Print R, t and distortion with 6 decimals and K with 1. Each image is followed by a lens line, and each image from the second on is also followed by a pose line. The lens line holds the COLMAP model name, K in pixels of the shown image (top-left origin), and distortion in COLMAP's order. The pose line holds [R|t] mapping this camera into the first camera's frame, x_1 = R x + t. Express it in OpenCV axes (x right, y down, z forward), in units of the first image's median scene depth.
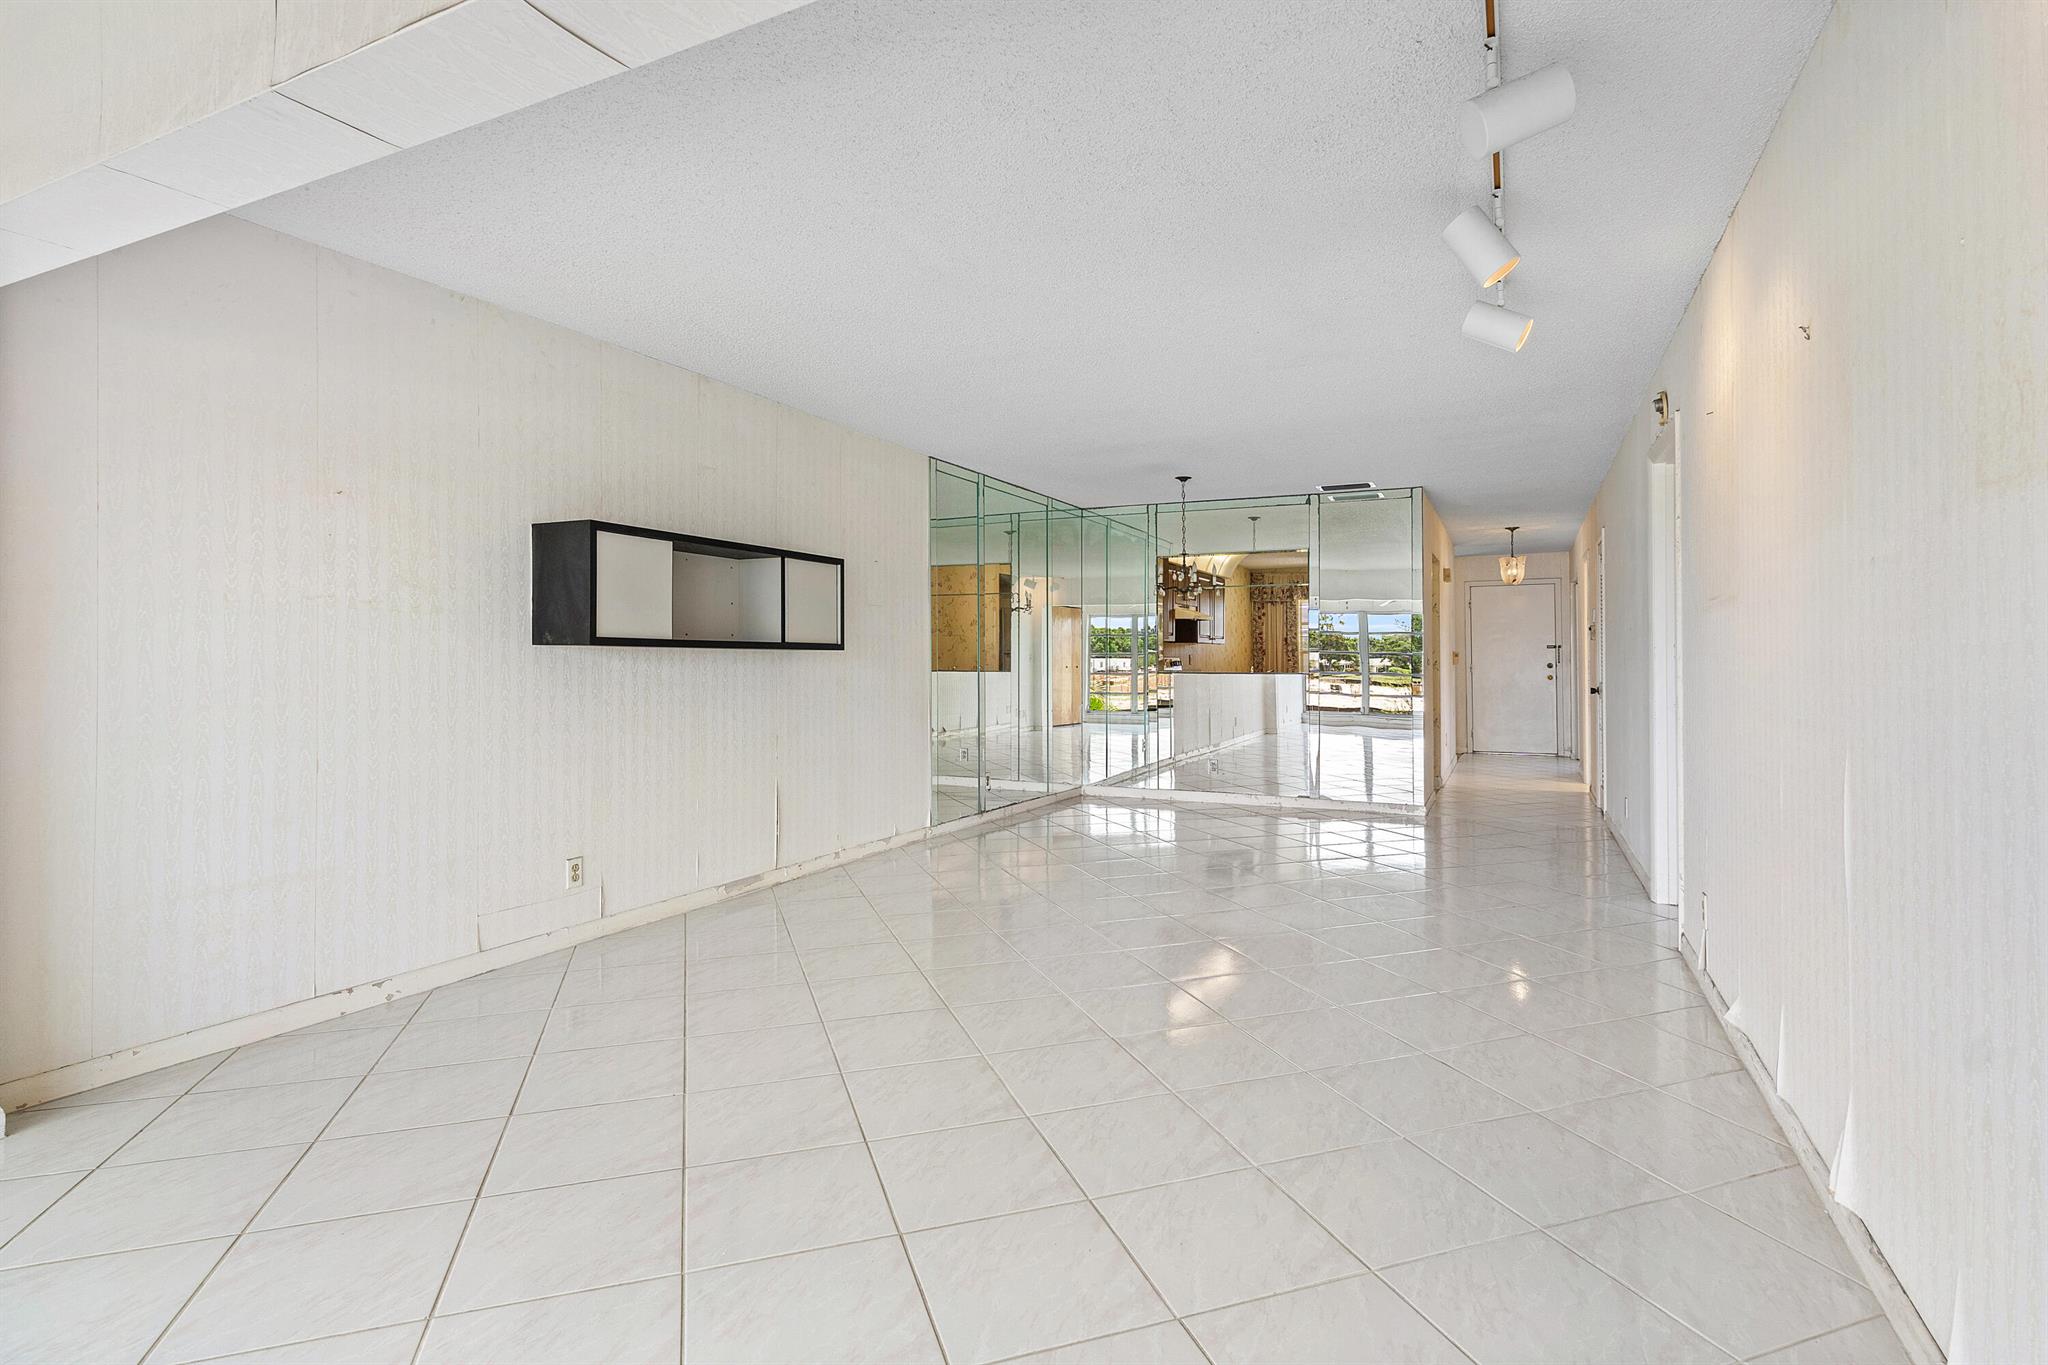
lens RADIAL K [[994.3, 0, 1027.4], [0, 994.3, 654.6], [0, 0, 1]] dist [-0.000325, 0.000040]
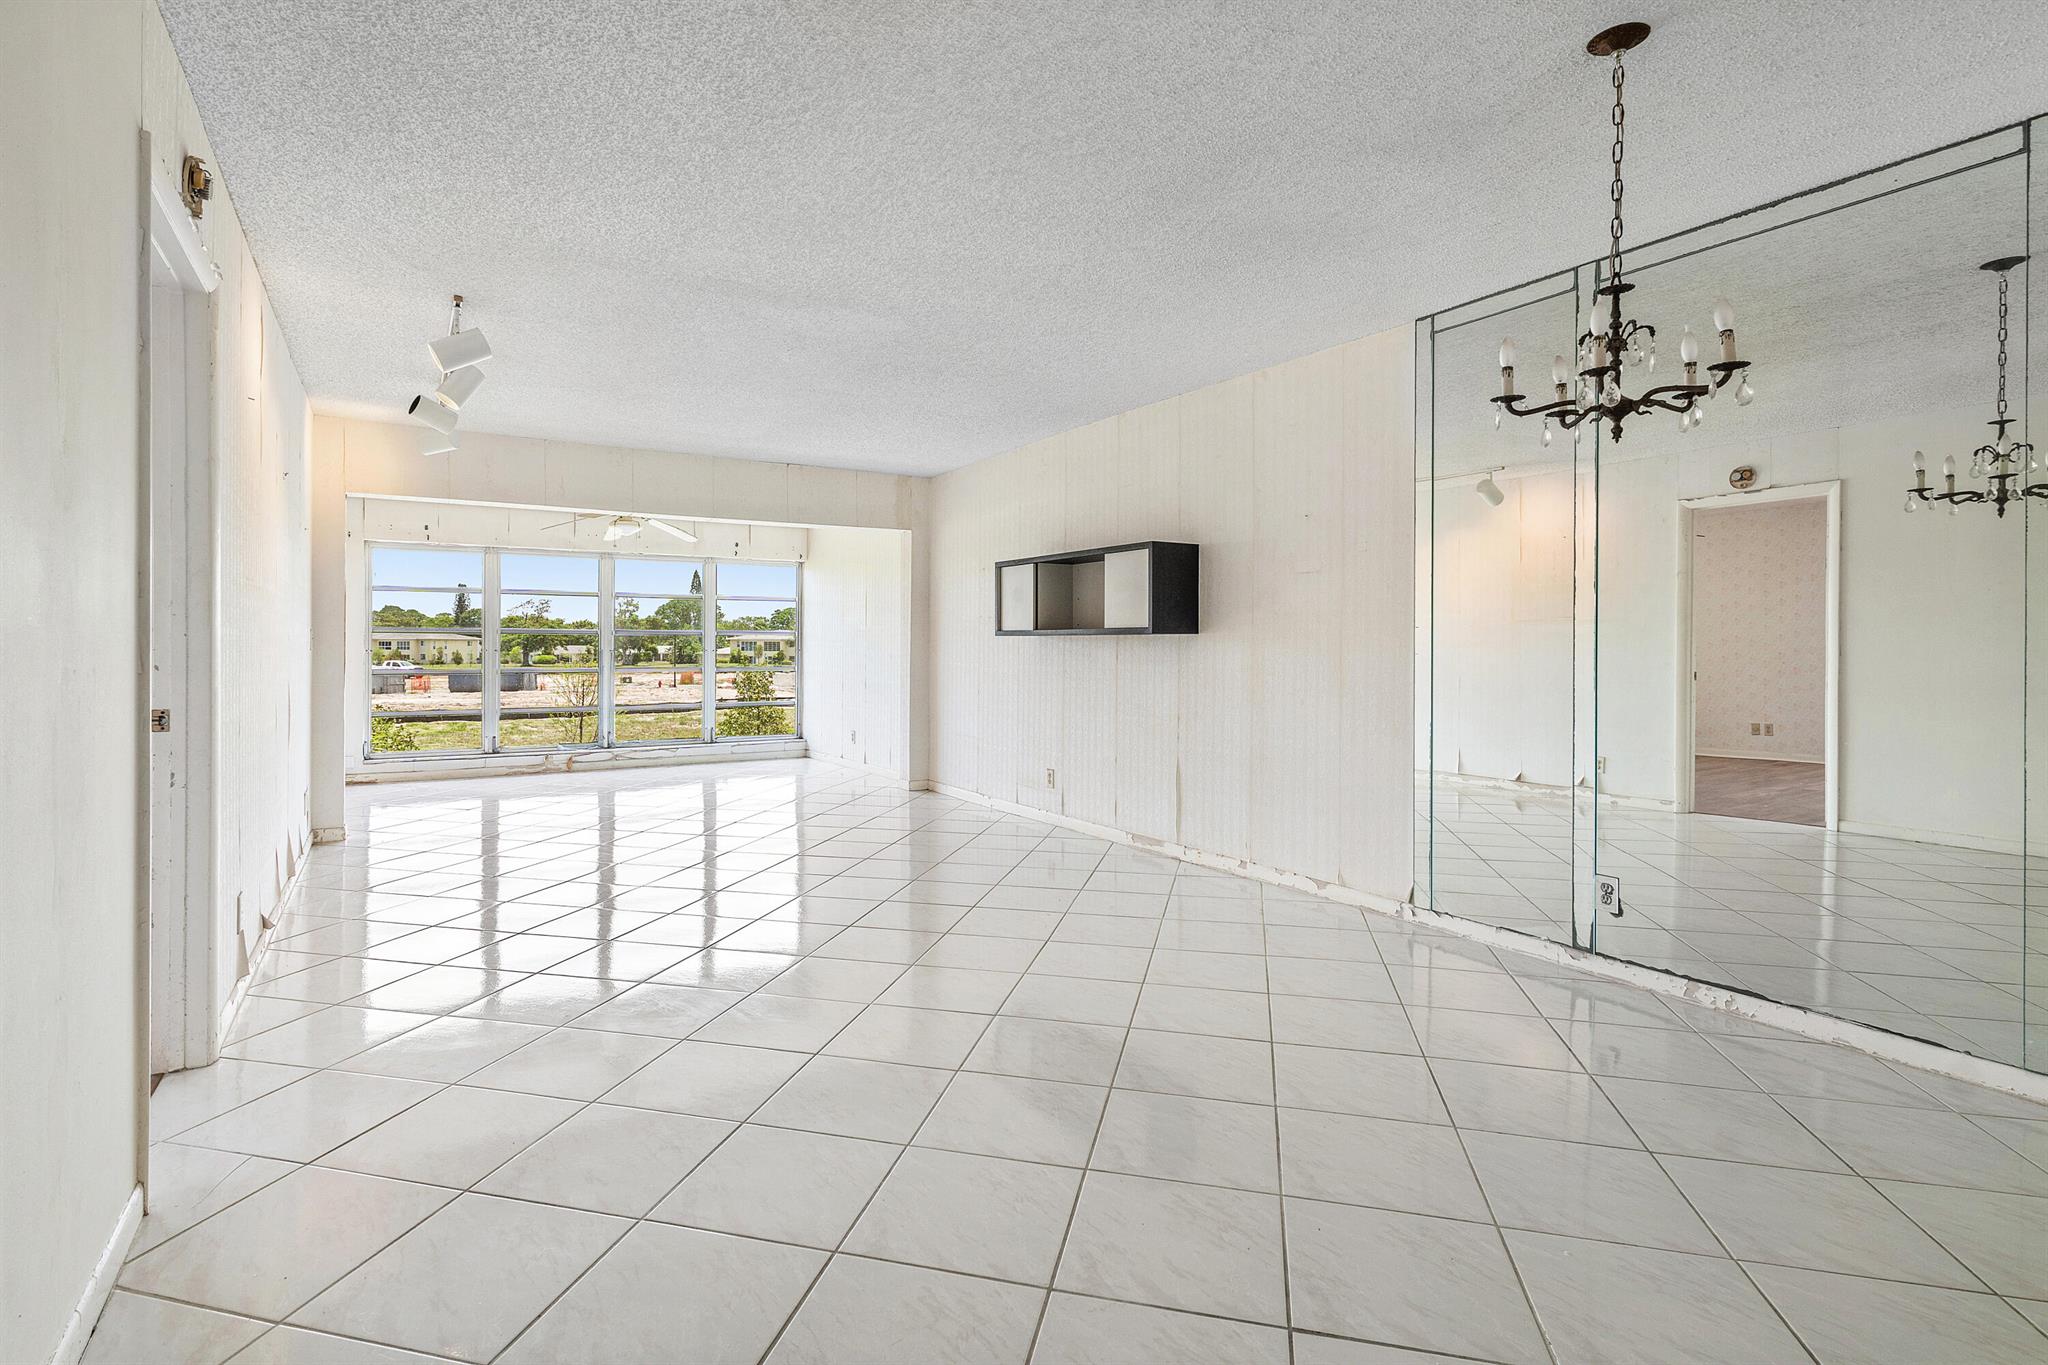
lens RADIAL K [[994.3, 0, 1027.4], [0, 994.3, 654.6], [0, 0, 1]] dist [-0.000325, 0.000040]
pose [[-0.530194, 0.005597, -0.847858, 0.742102], [0.005608, 0.999979, 0.003095, 0.012036], [0.847858, -0.003114, -0.530215, 1.466987]]
